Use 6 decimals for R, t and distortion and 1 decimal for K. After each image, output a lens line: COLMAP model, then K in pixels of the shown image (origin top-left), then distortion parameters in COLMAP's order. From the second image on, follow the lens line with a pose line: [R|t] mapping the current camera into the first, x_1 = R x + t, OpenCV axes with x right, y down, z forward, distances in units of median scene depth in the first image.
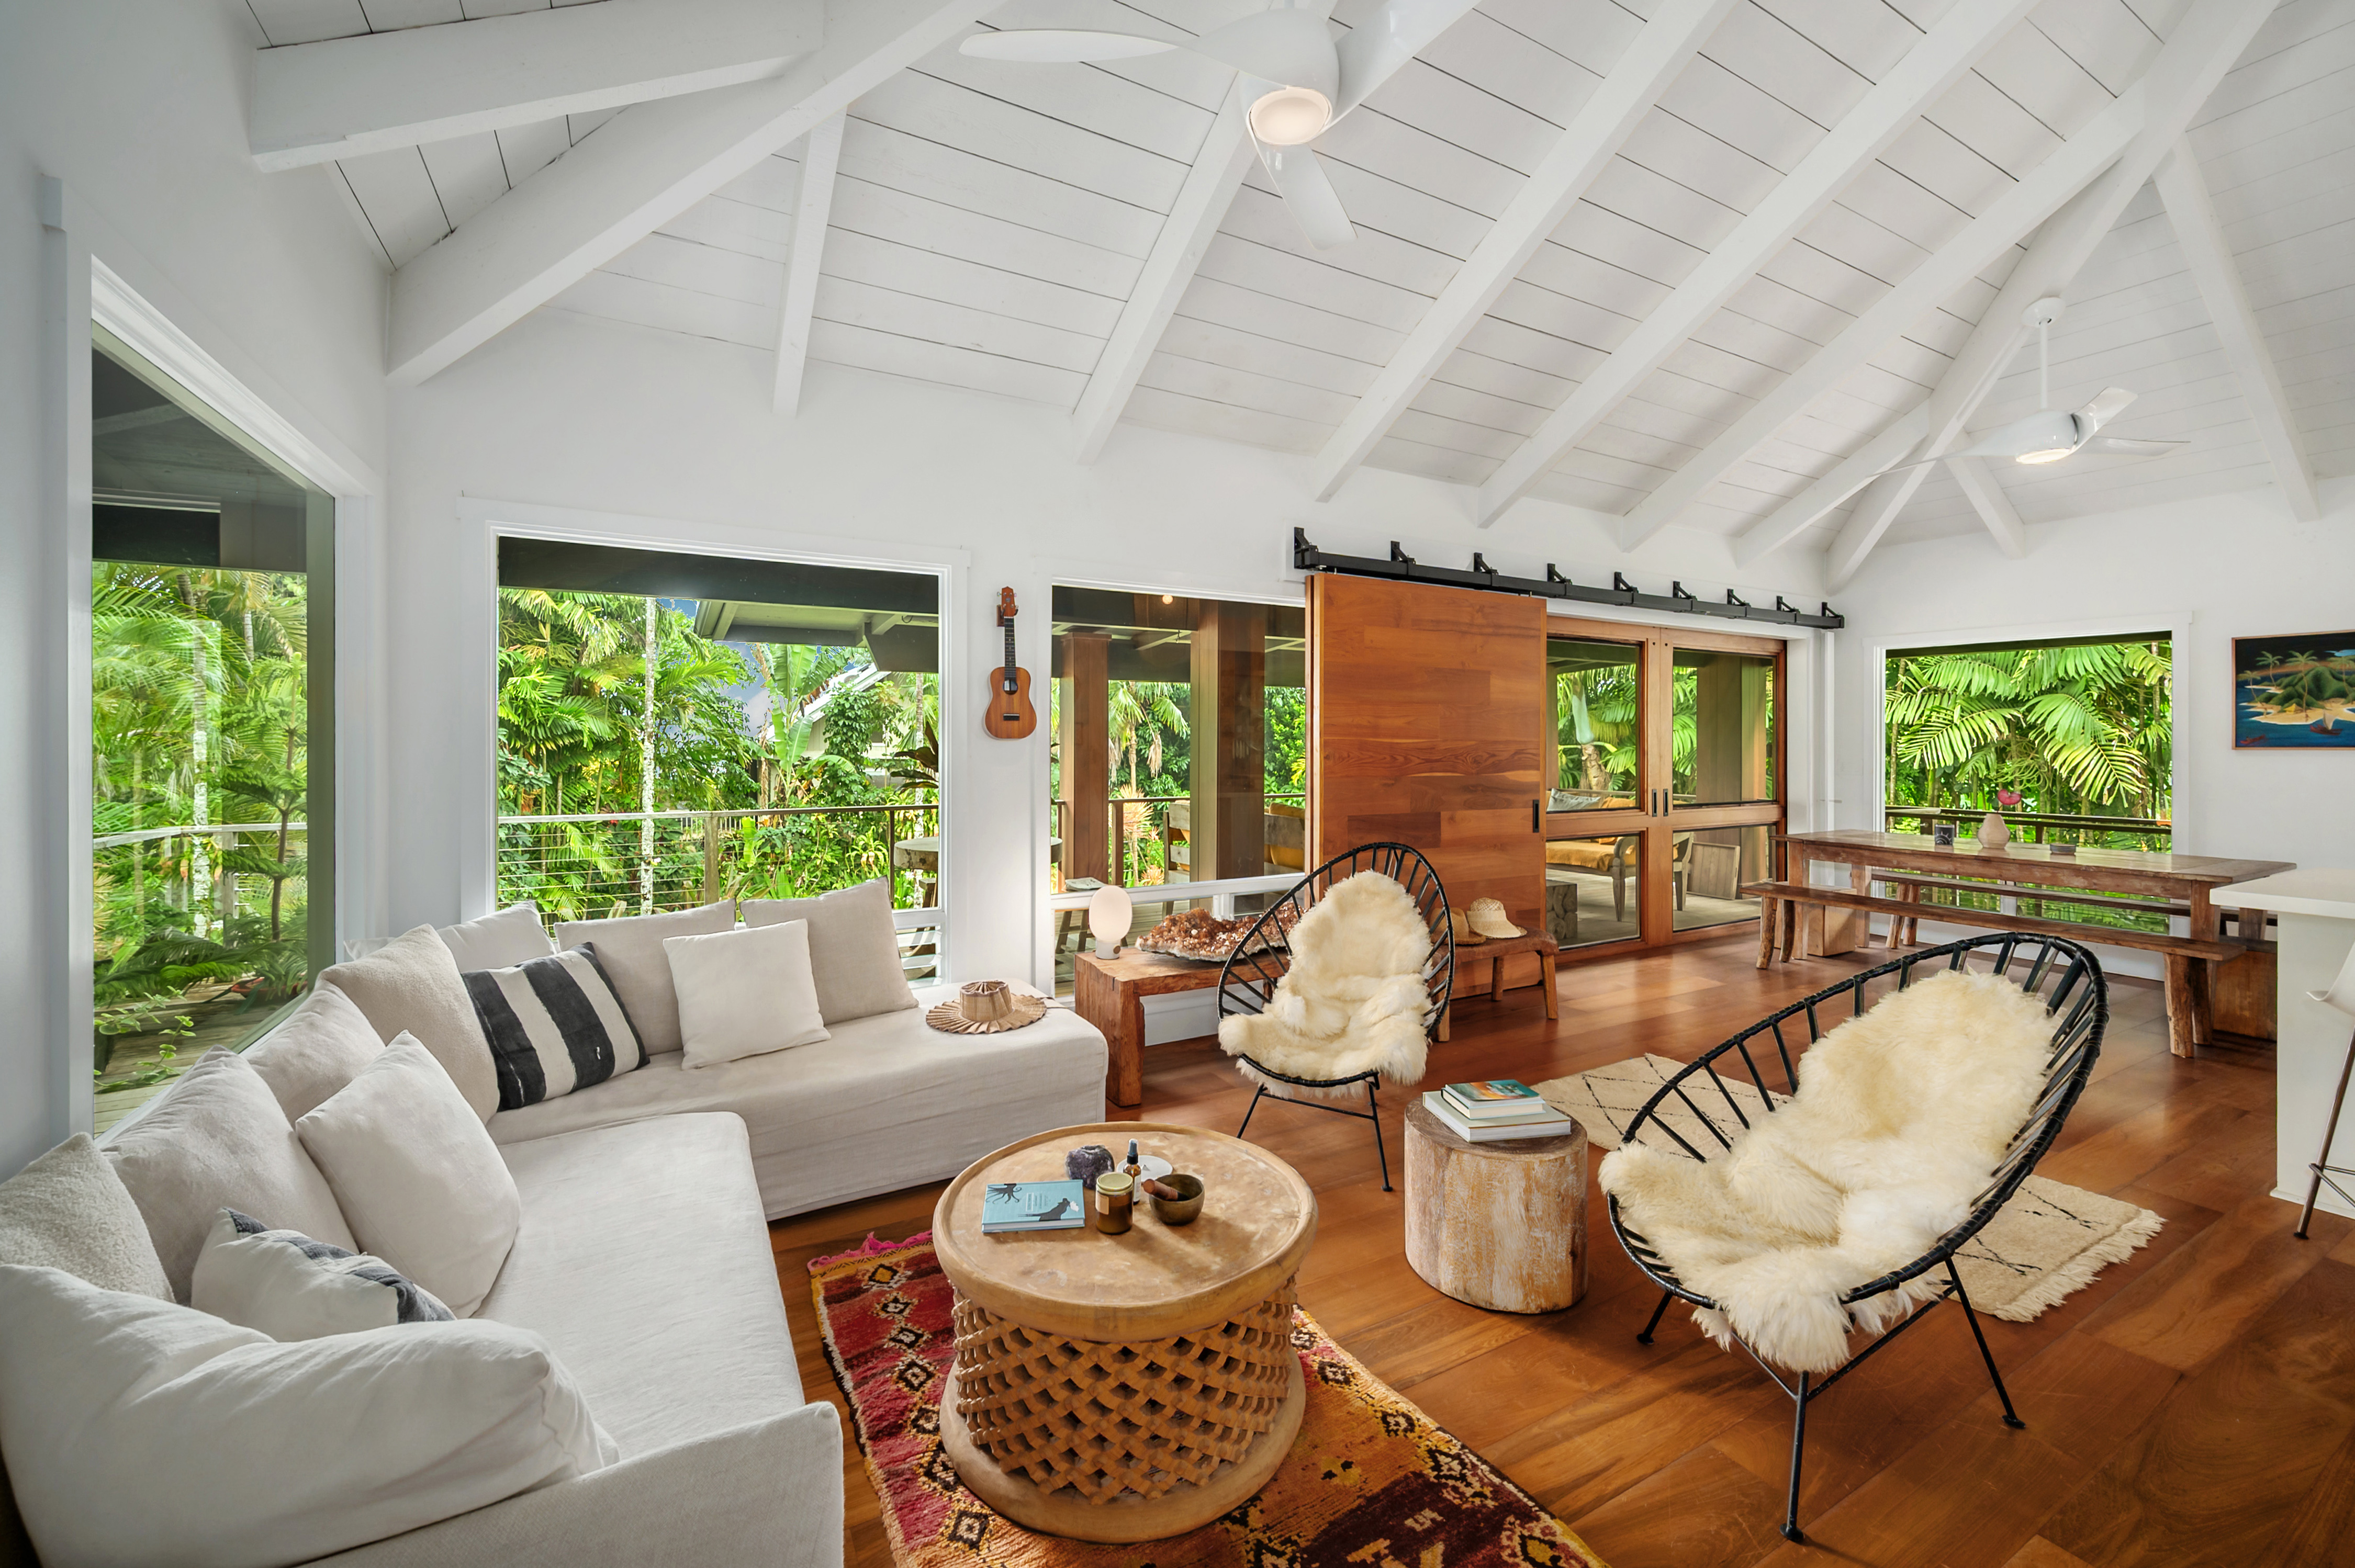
lens RADIAL K [[976.0, 0, 1157.4], [0, 976.0, 742.5], [0, 0, 1]] dist [0.003718, 0.000270]
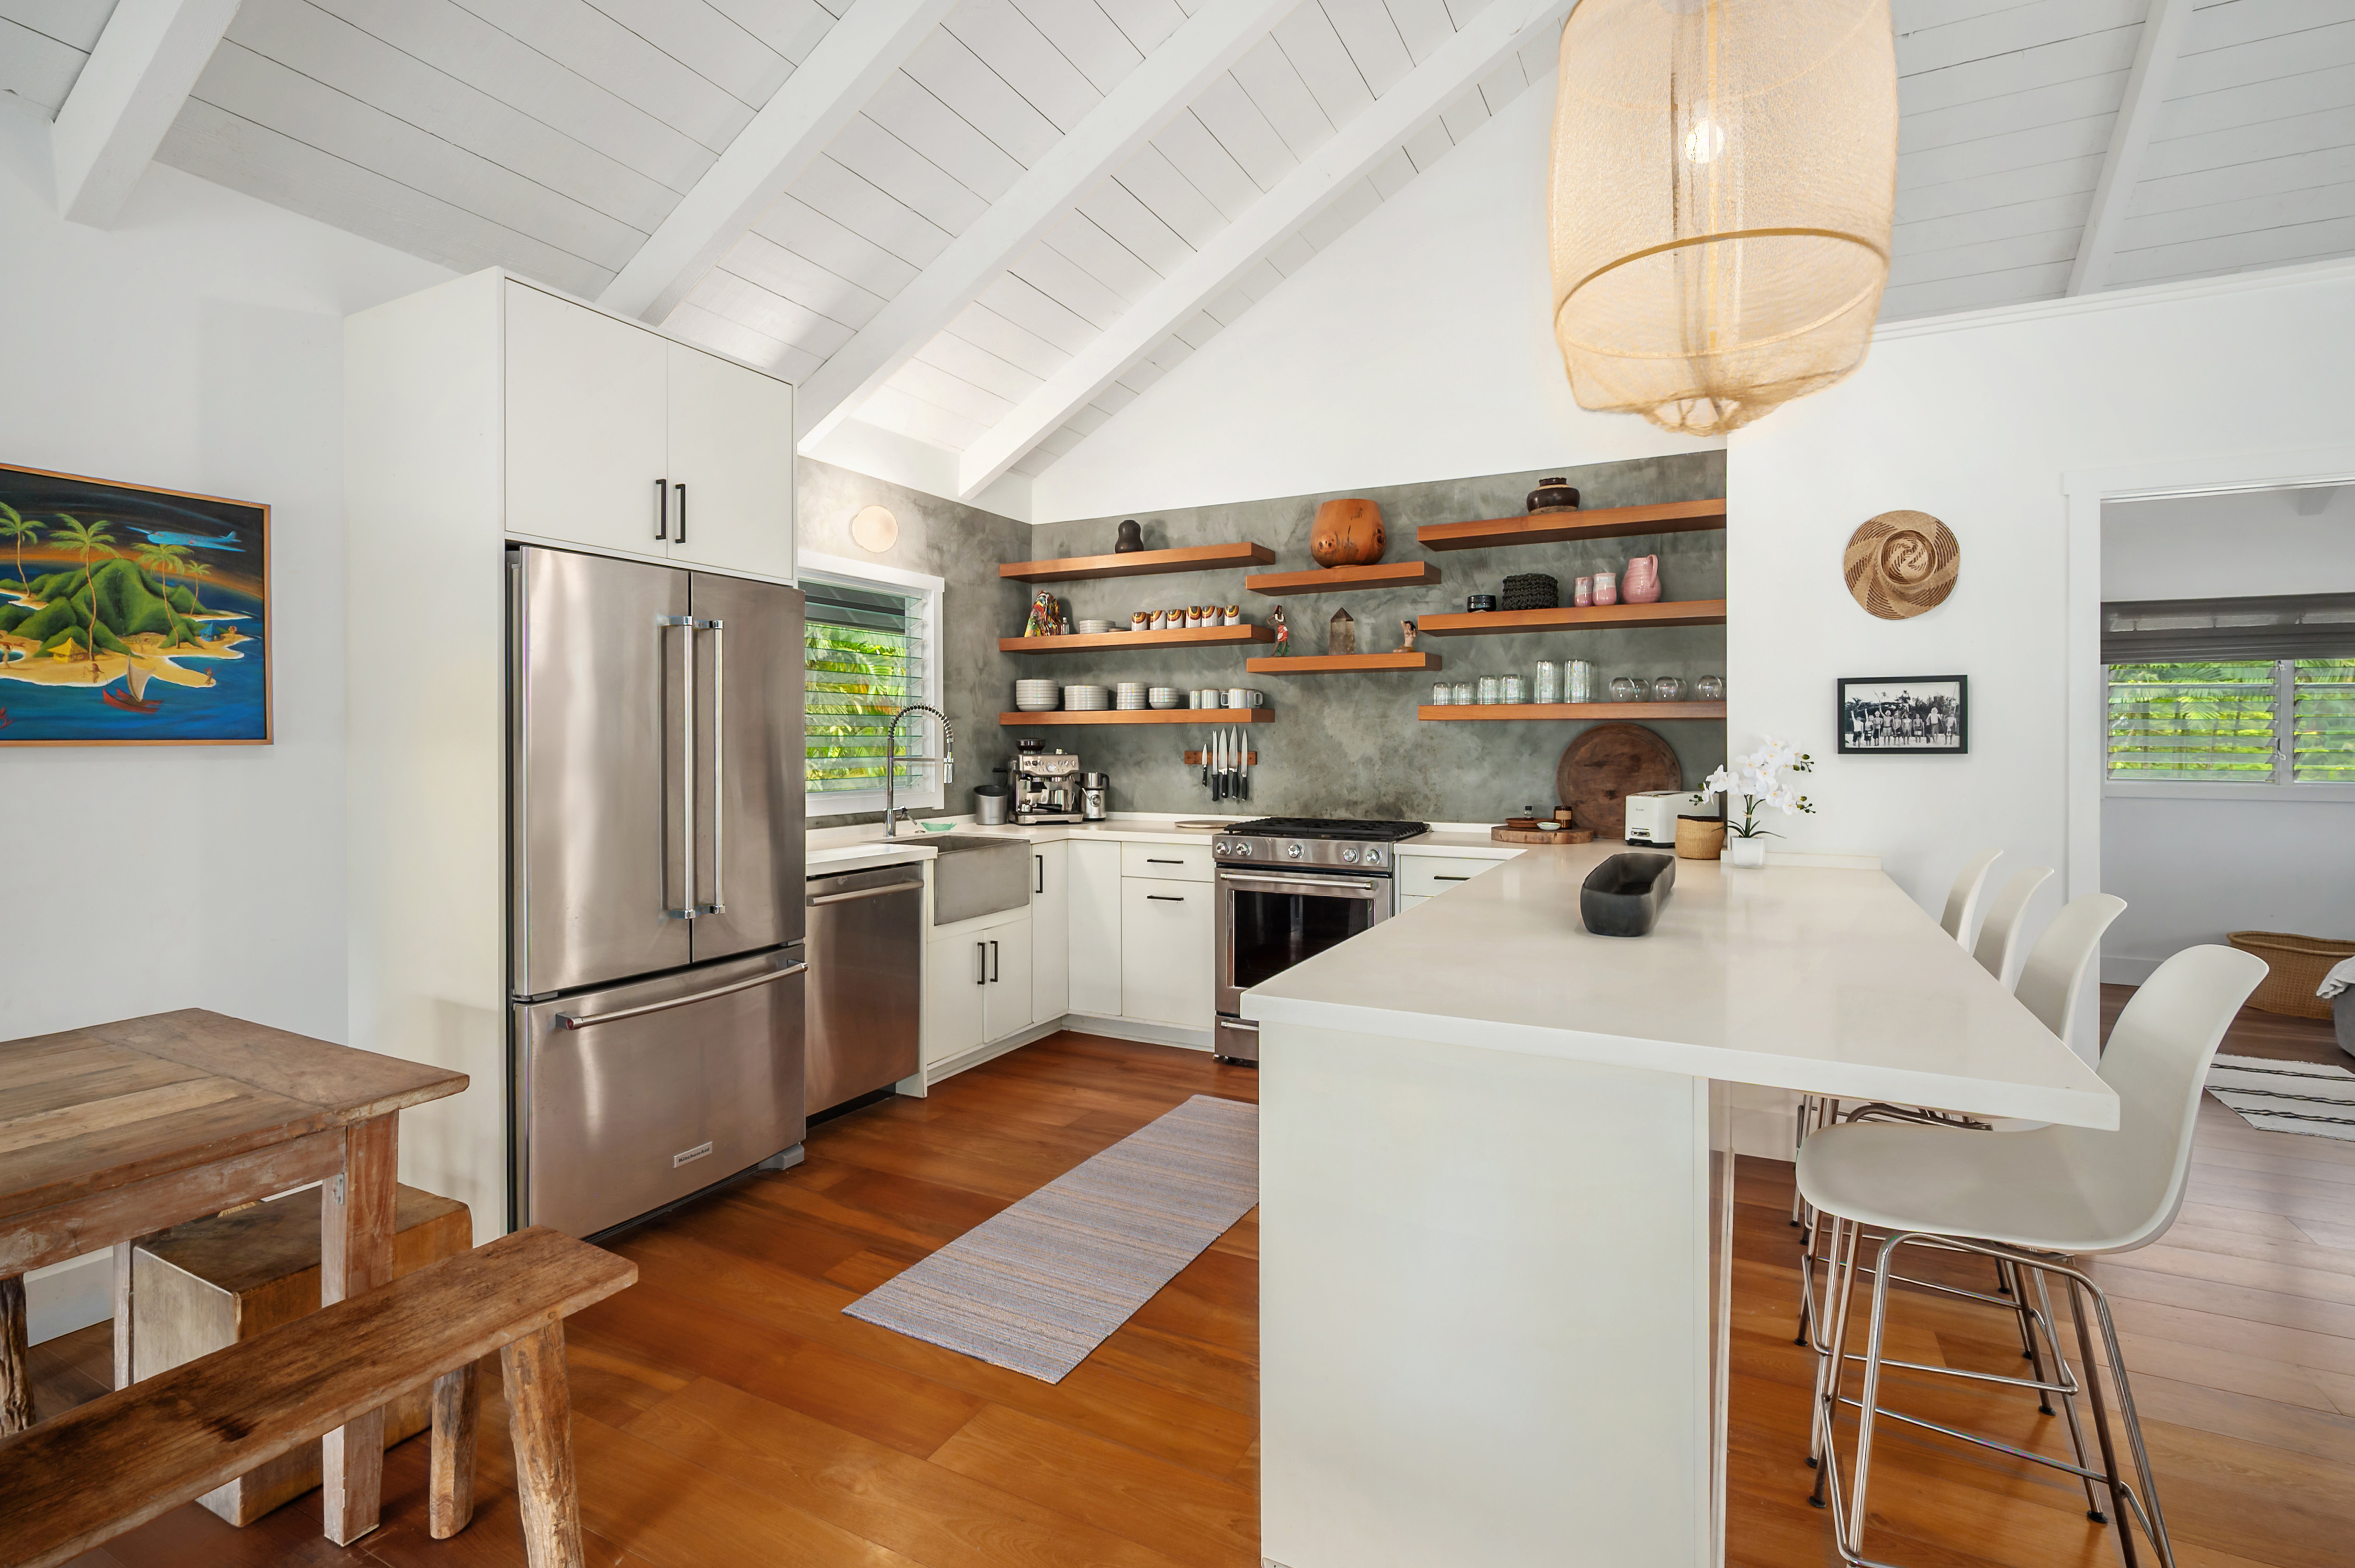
lens RADIAL K [[1089.4, 0, 1146.1], [0, 1089.4, 738.5], [0, 0, 1]] dist [-0.000029, -0.000156]
pose [[-0.538899, -0.003937, 0.842361, 0.365012], [-0.001296, 0.999992, 0.003845, 0.001173], [-0.842369, 0.000980, -0.538900, 0.620155]]
